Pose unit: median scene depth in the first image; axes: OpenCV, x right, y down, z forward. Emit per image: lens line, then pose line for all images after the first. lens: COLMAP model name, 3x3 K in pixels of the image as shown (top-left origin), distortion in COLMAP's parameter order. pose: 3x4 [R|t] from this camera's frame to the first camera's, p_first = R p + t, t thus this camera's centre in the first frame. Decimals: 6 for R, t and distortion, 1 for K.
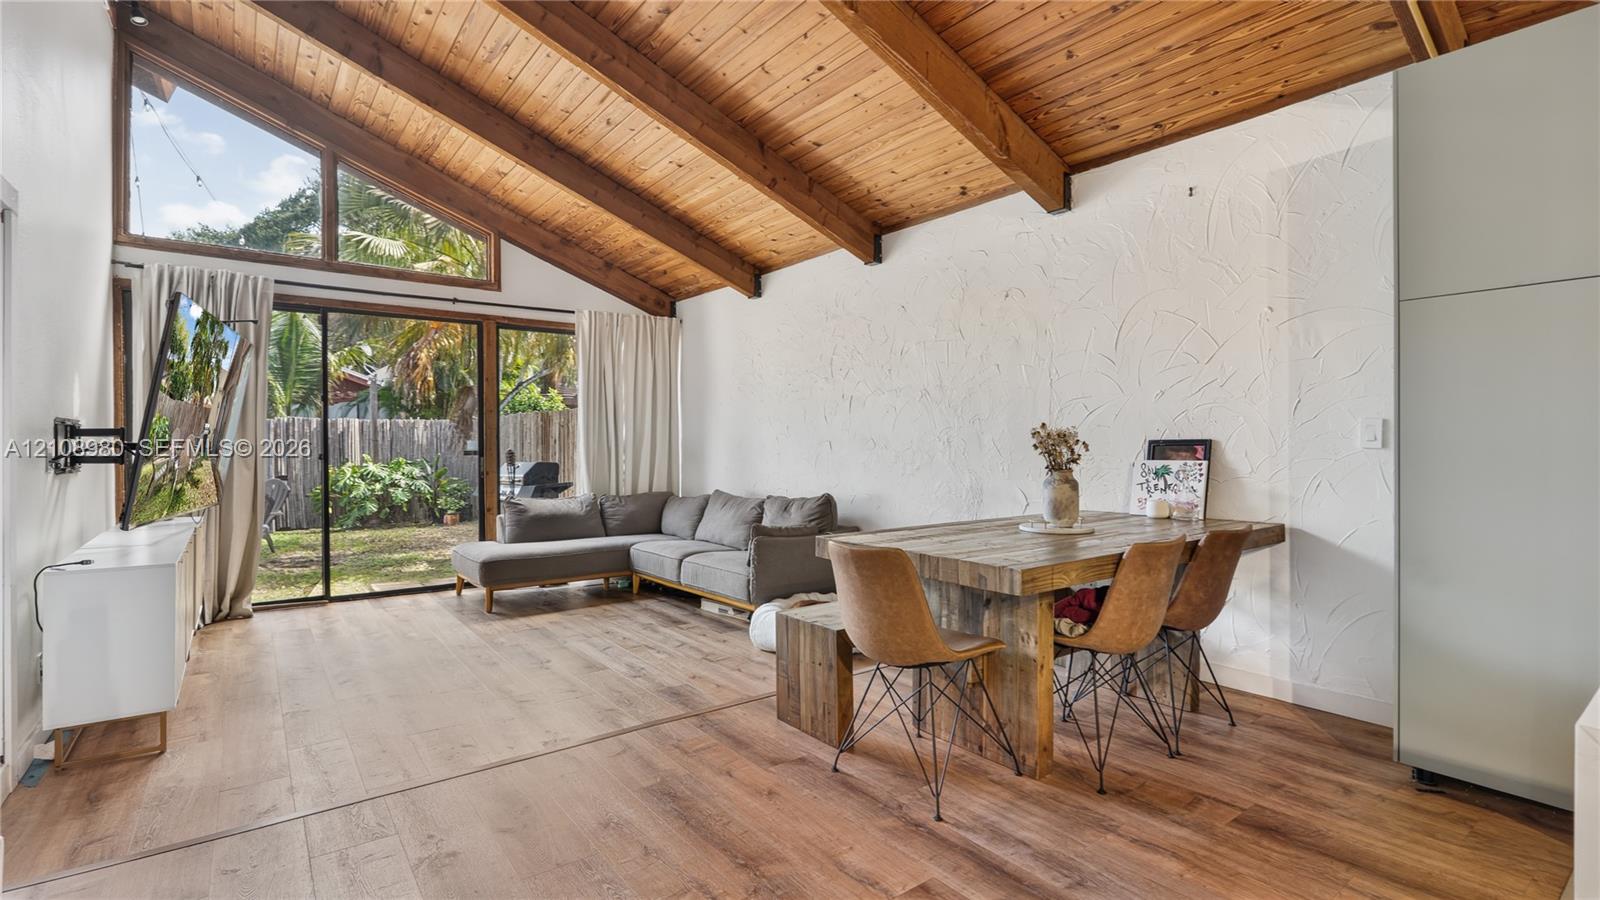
lens RADIAL K [[733.3, 0, 800.0], [0, 733.3, 450.0], [0, 0, 1]] dist [-0.006582, -0.000633]
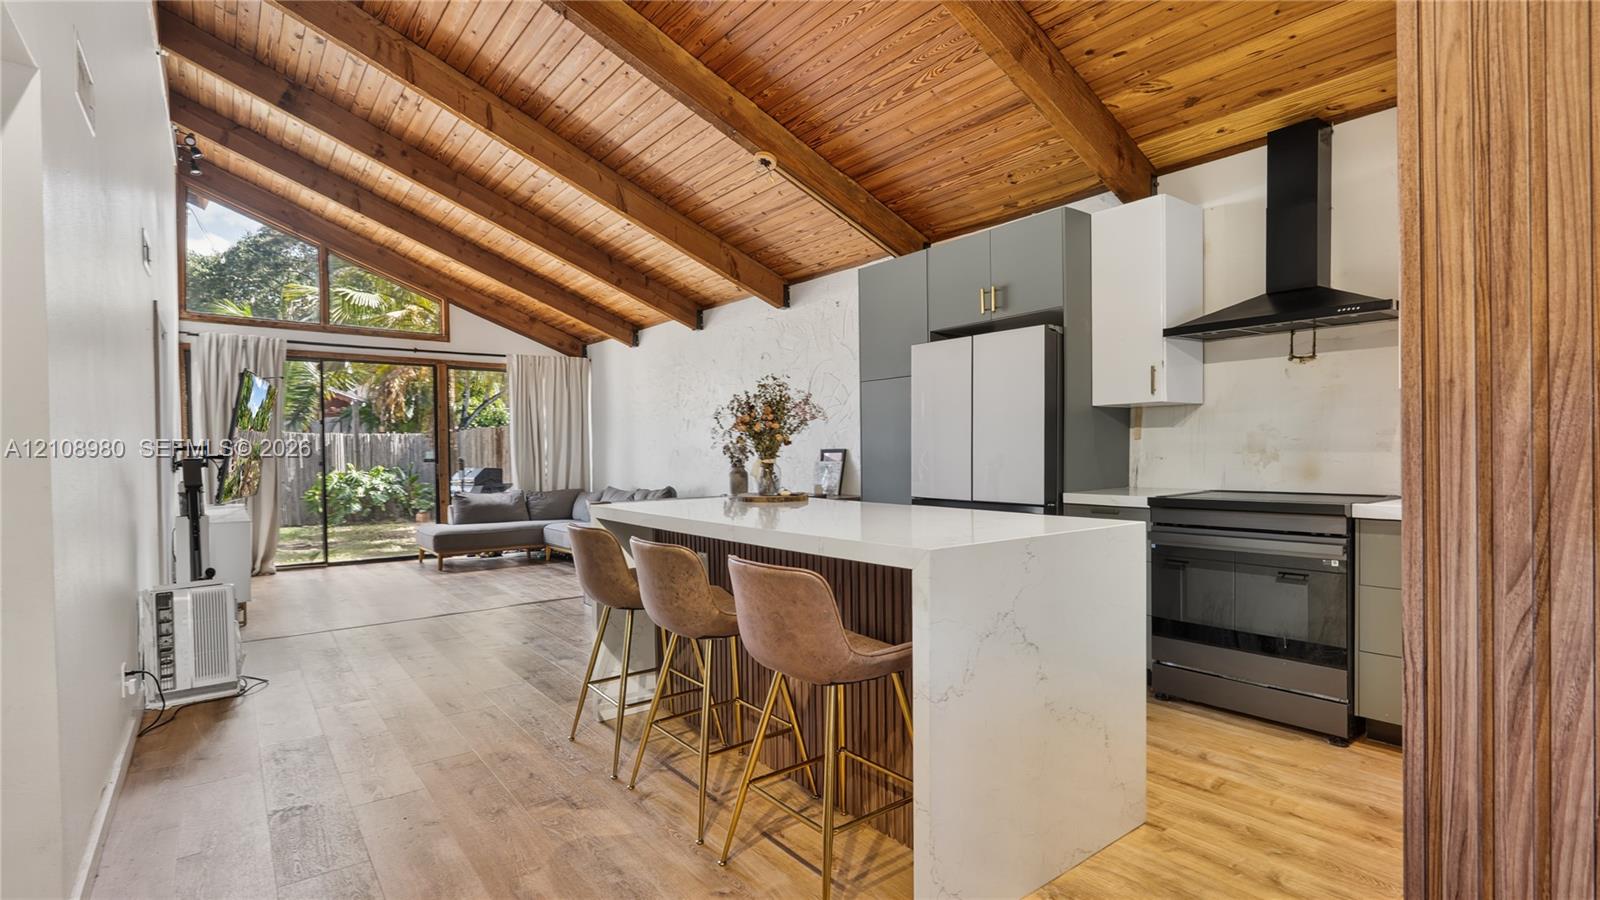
lens RADIAL K [[742.5, 0, 796.5], [0, 742.5, 468.0], [0, 0, 1]] dist [-0.005235, -0.000593]
pose [[0.999927, -0.006278, 0.010280, 0.220381], [0.006137, 0.999888, 0.013679, 0.003137], [-0.010365, -0.013615, 0.999854, -0.388917]]
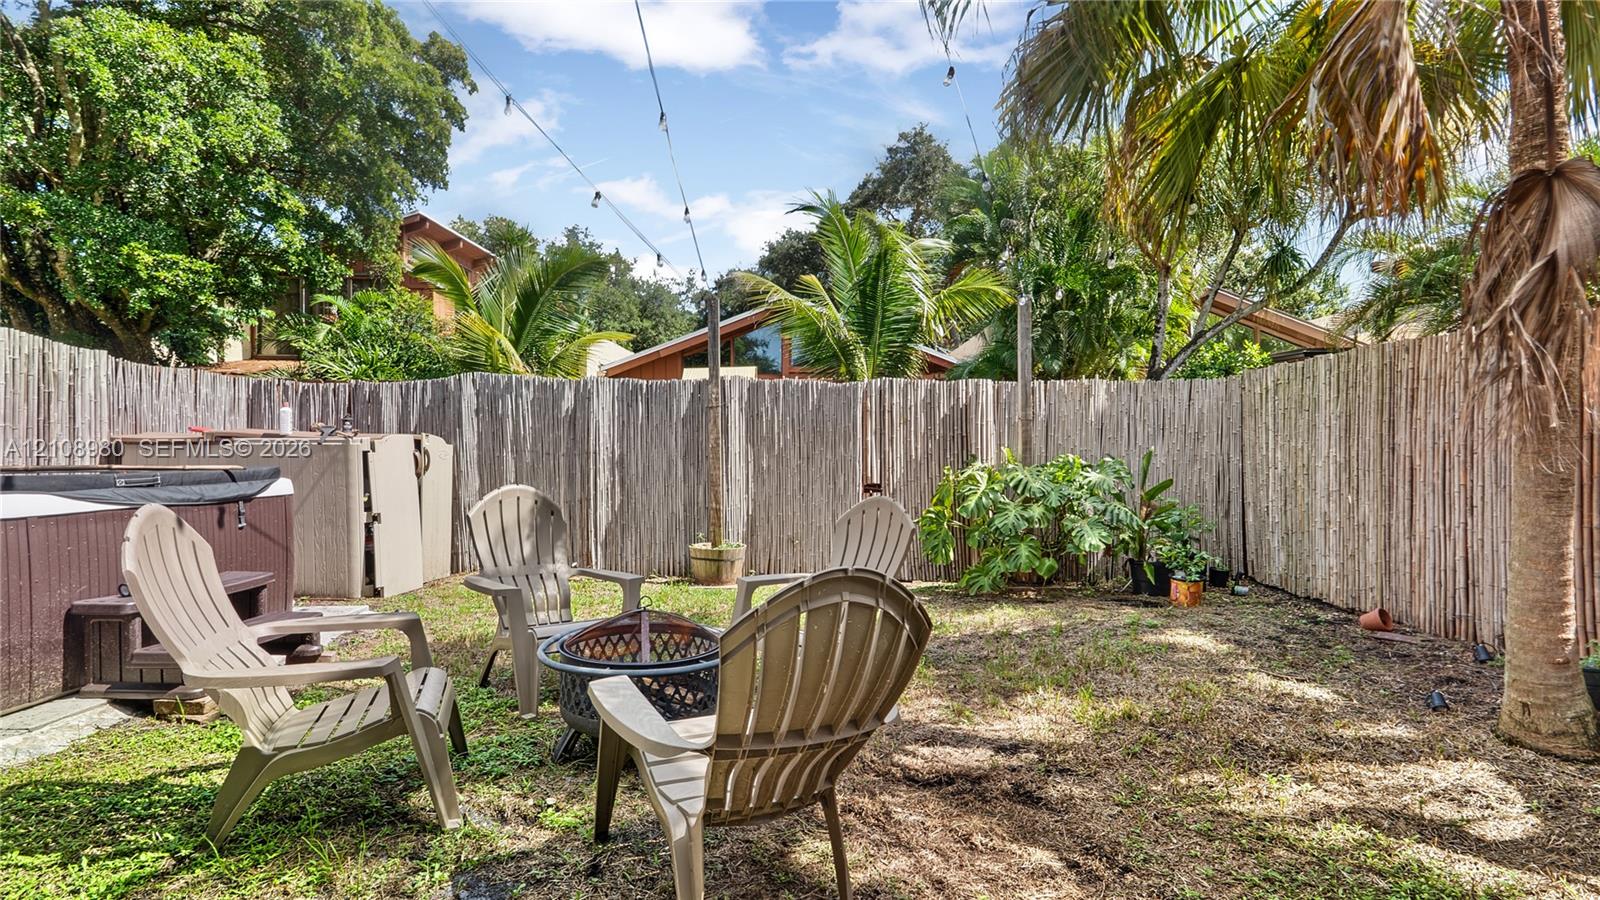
lens RADIAL K [[731.6, 0, 808.3], [0, 731.6, 455.1], [0, 0, 1]] dist [-0.005908, -0.000447]
pose [[0.788330, 0.006140, -0.615223, -0.714121], [-0.009674, 0.999950, -0.002416, 0.026018], [0.615177, 0.007856, 0.788350, 0.934700]]
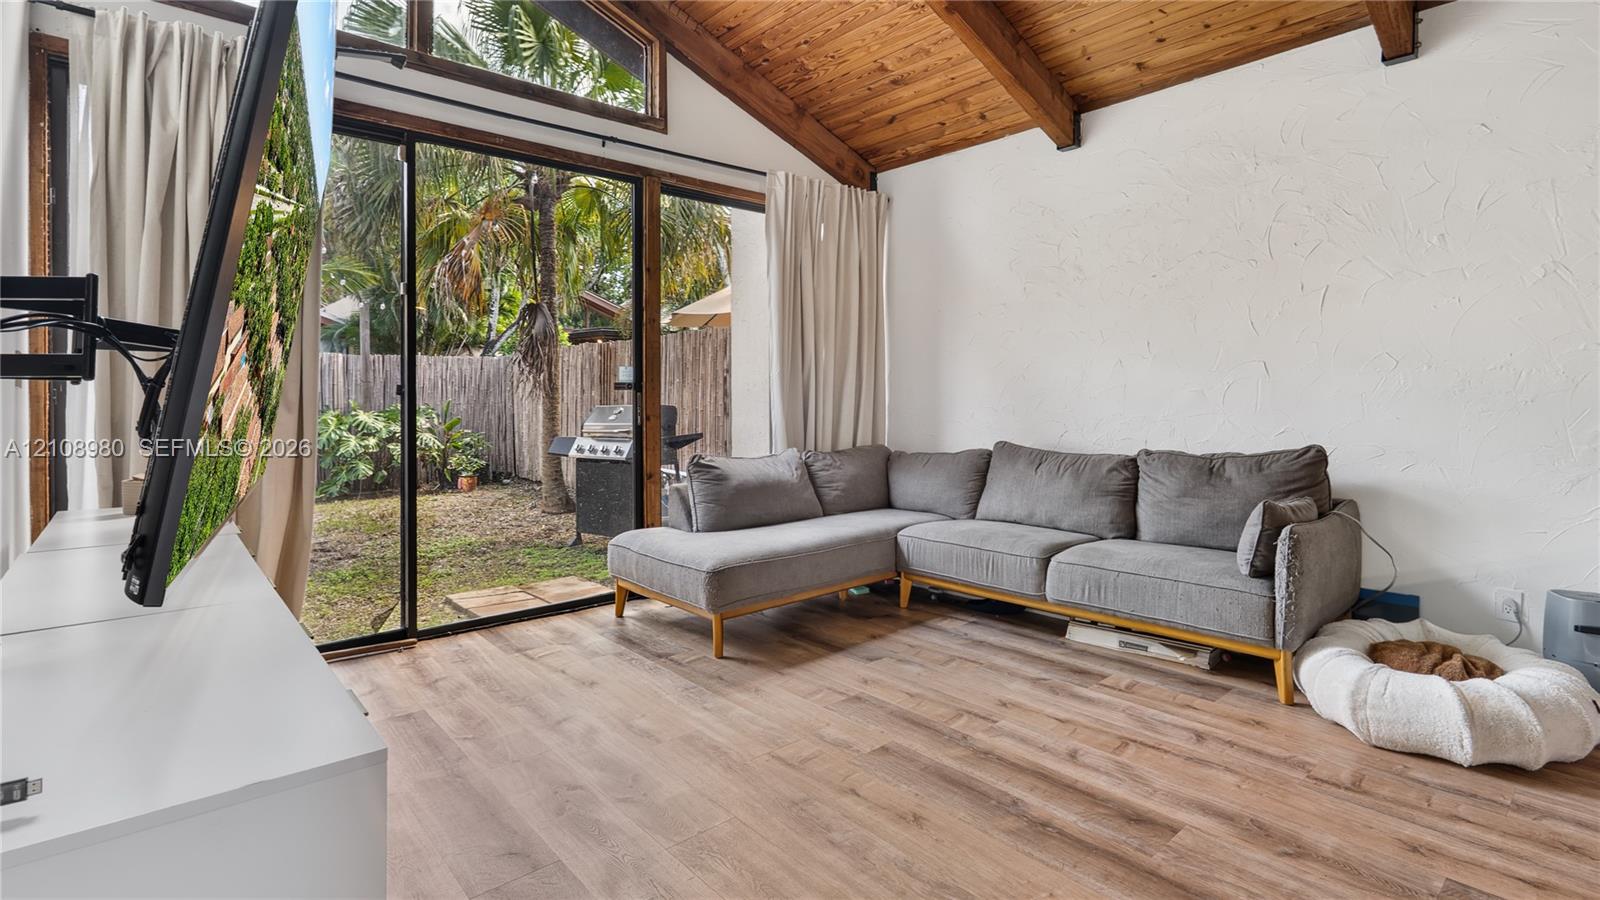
lens RADIAL K [[750.1, 0, 799.6], [0, 750.1, 395.9], [0, 0, 1]] dist [-0.007479, 0.000013]
pose [[0.997369, -0.003225, 0.072418, -0.338585], [0.003780, 0.999965, -0.007522, 0.017337], [-0.072391, 0.007776, 0.997346, 0.338620]]
